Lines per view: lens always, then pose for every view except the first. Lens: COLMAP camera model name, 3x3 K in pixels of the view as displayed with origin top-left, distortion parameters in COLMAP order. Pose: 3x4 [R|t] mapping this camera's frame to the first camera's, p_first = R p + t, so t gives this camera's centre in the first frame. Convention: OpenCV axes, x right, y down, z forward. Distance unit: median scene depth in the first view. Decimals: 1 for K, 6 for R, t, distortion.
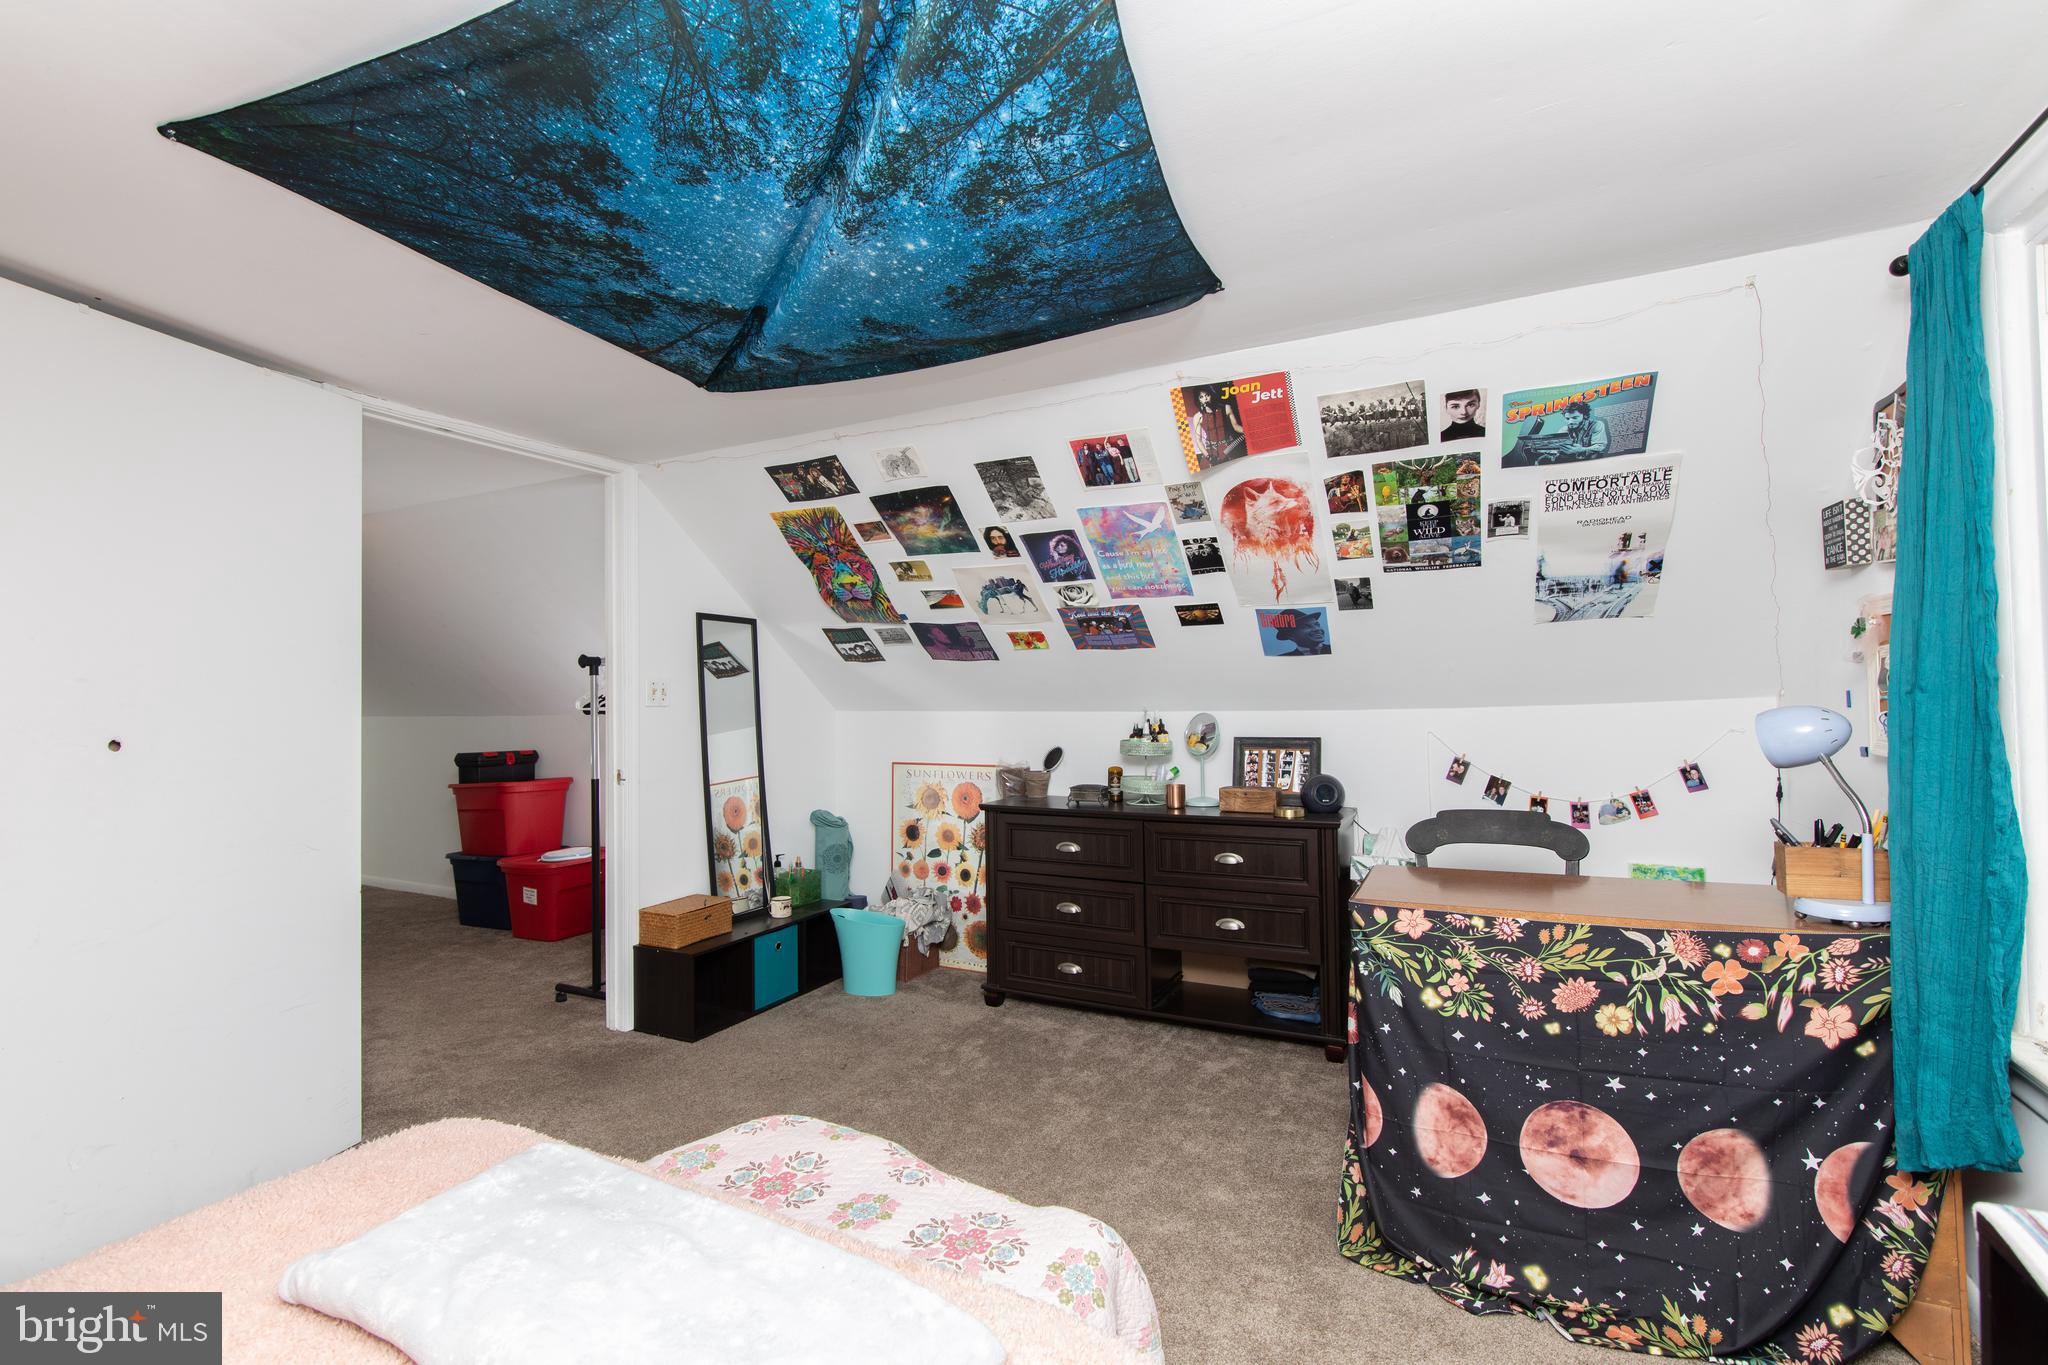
lens RADIAL K [[914.8, 0, 1015.7], [0, 914.8, 687.9], [0, 0, 1]] dist [0.002342, -0.001269]
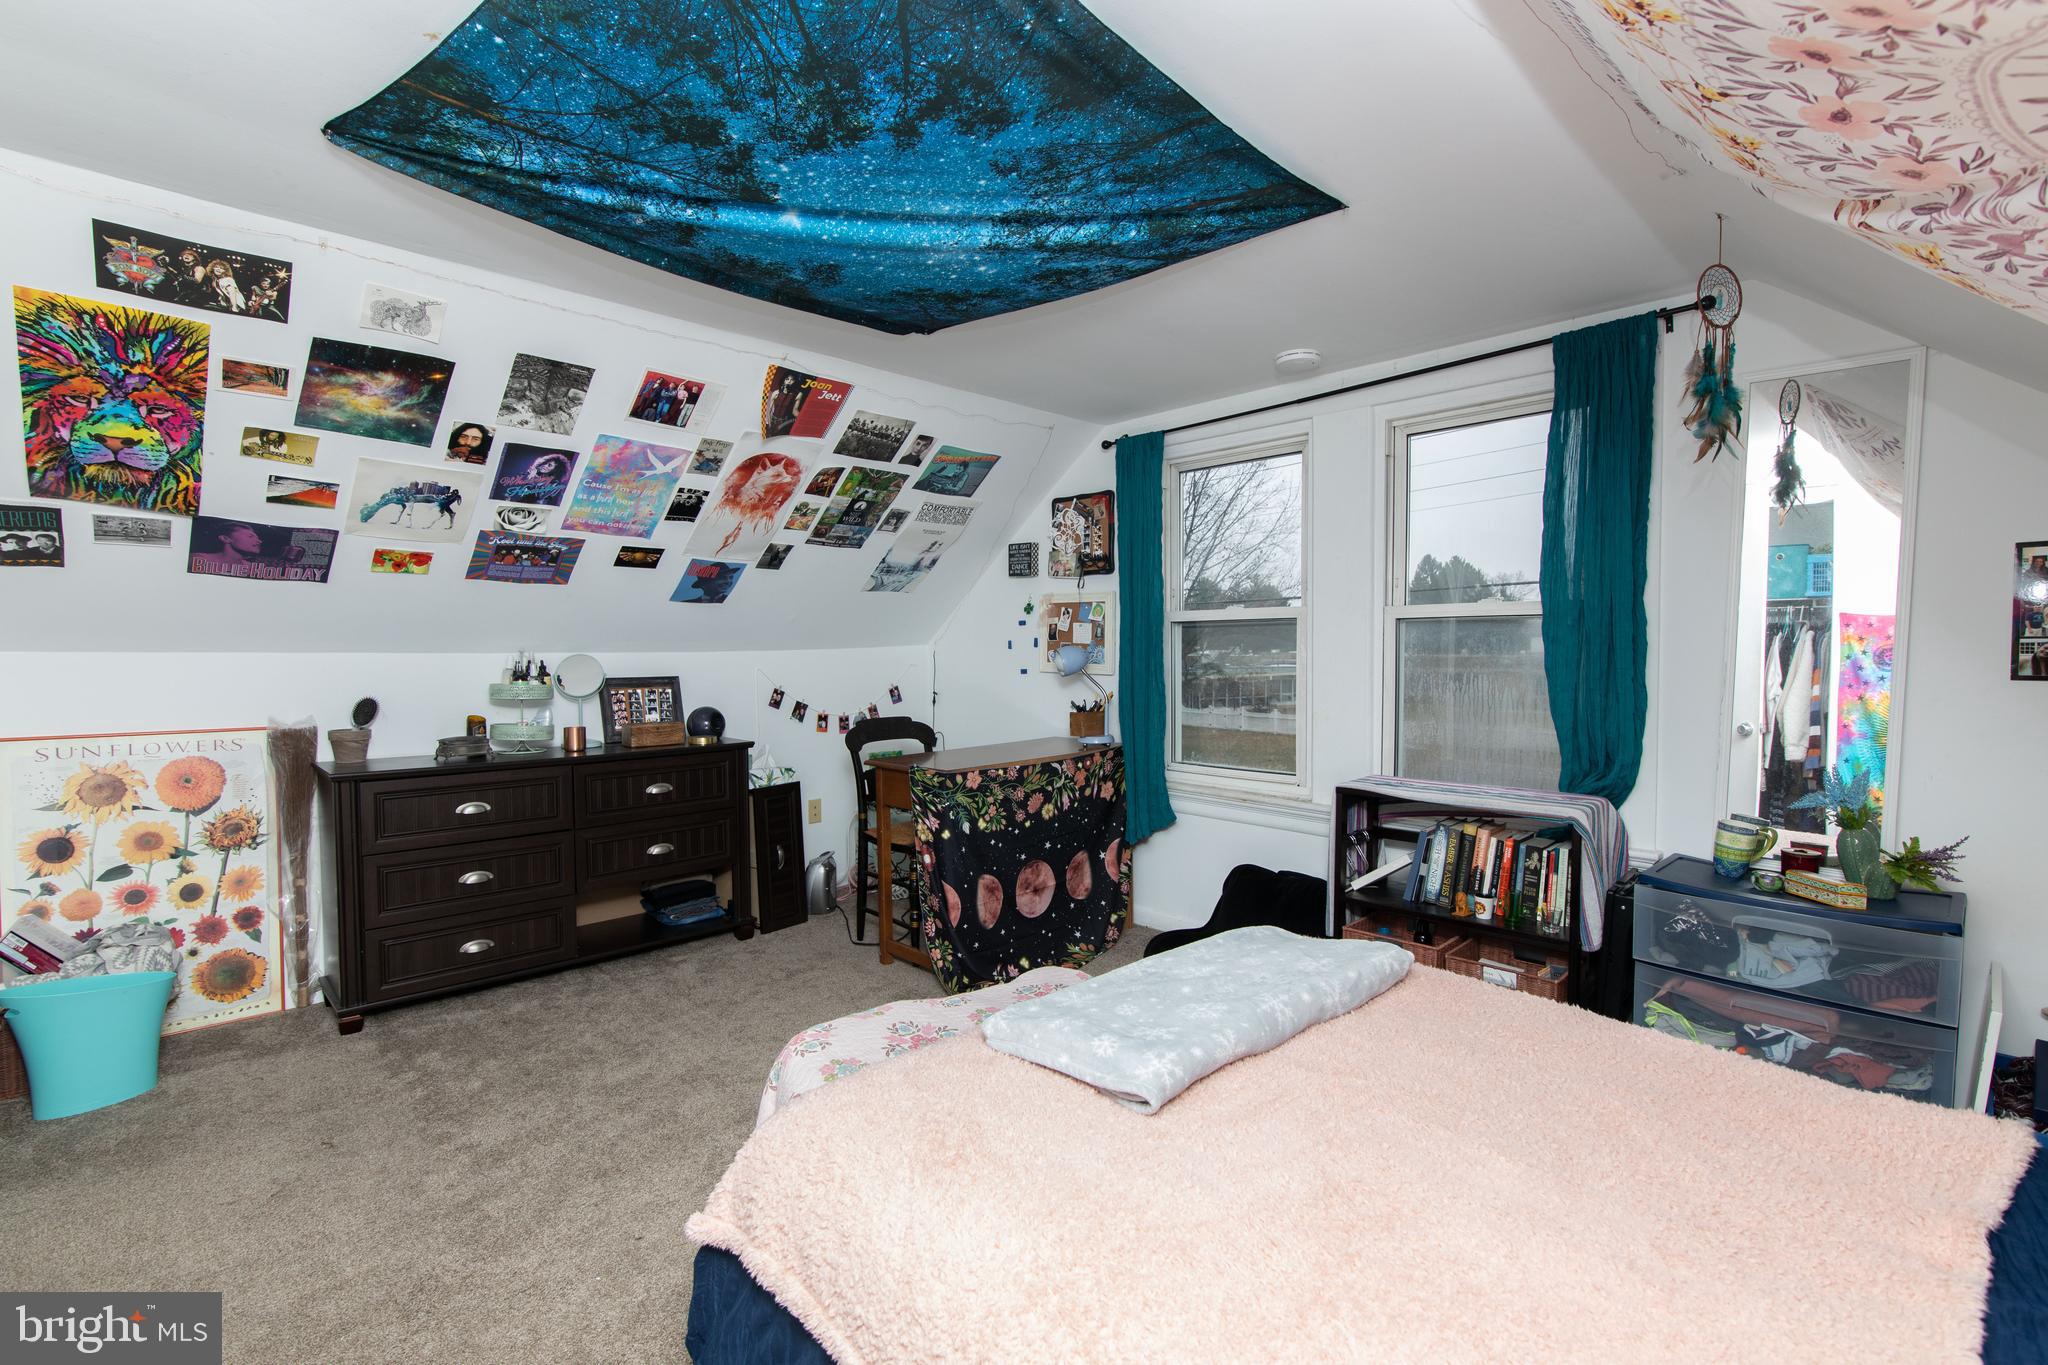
lens RADIAL K [[914.8, 0, 1012.8], [0, 914.8, 686.8], [0, 0, 1]] dist [0.002342, -0.001269]
pose [[0.325819, -0.026382, 0.945064, -0.724135], [-0.014182, 0.999362, 0.032787, 0.029660], [-0.945326, -0.024085, 0.325237, 0.295176]]
